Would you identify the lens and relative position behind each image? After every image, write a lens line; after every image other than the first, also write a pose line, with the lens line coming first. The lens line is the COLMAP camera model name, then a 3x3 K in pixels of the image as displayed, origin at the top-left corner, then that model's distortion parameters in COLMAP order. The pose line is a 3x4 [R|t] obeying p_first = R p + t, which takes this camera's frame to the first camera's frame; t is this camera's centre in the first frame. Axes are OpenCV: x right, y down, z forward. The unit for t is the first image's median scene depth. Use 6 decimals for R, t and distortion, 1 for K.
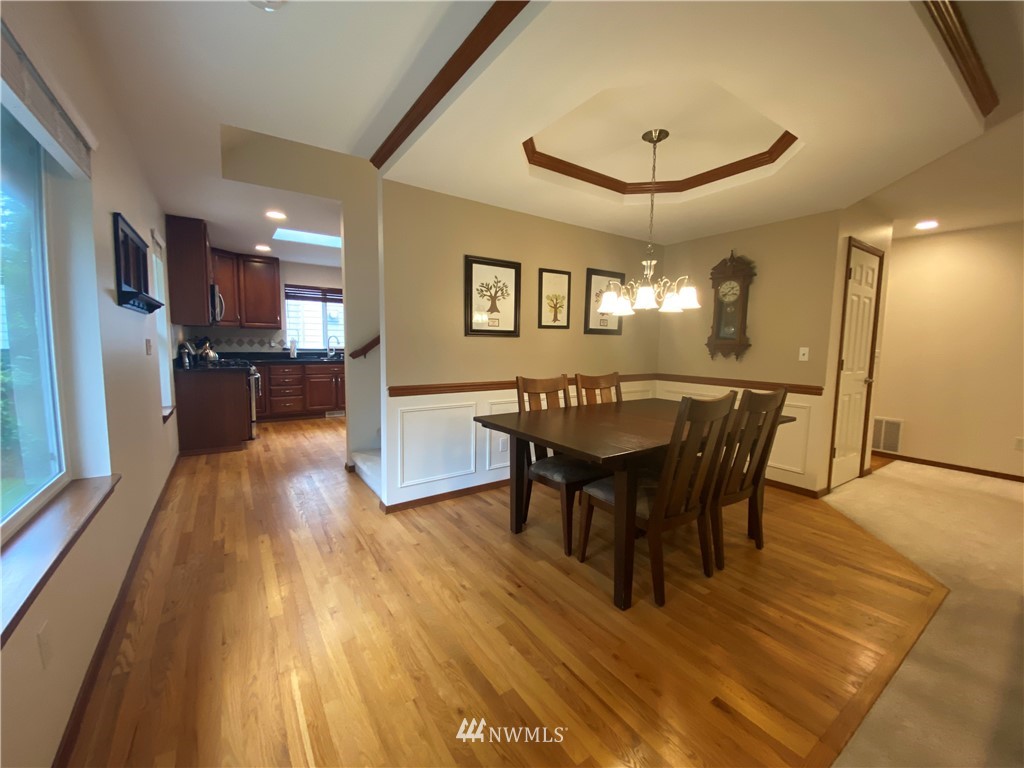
lens RADIAL K [[413.9, 0, 512.0], [0, 413.9, 384.0], [0, 0, 1]] dist [0.027595, -0.027577]
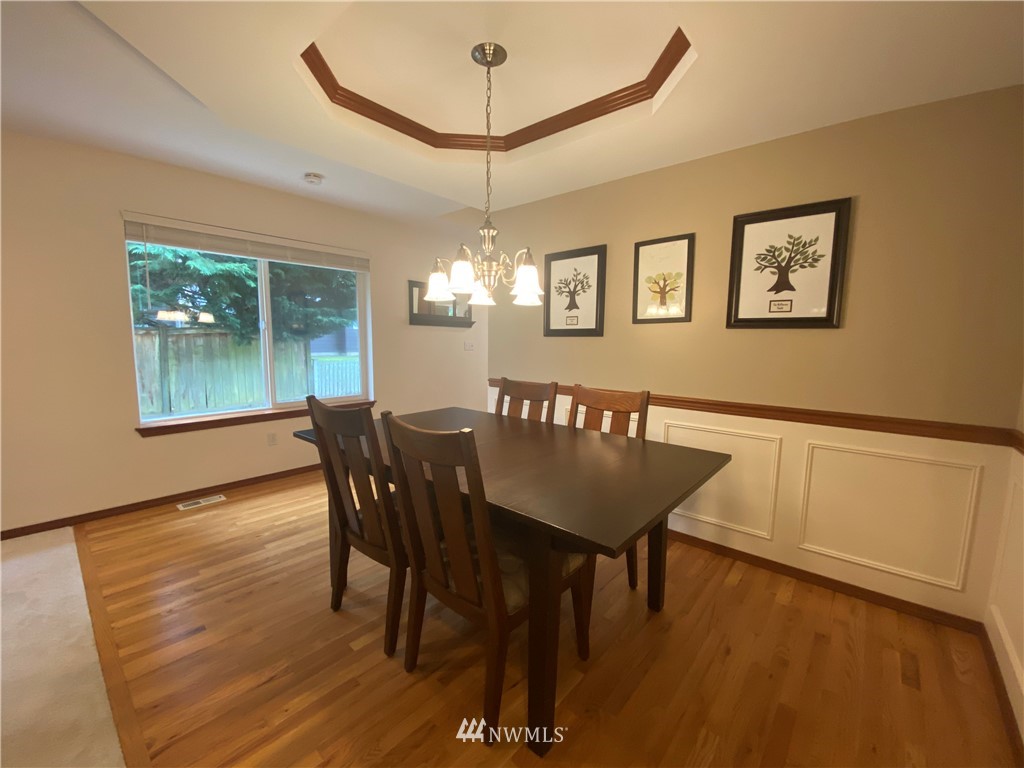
lens RADIAL K [[413.9, 0, 512.0], [0, 413.9, 384.0], [0, 0, 1]] dist [0.027595, -0.027577]
pose [[0.245924, 0.085420, -0.965518, 0.806158], [-0.106388, 0.992470, 0.060707, -0.053295], [0.963433, 0.087790, 0.253159, 0.662415]]
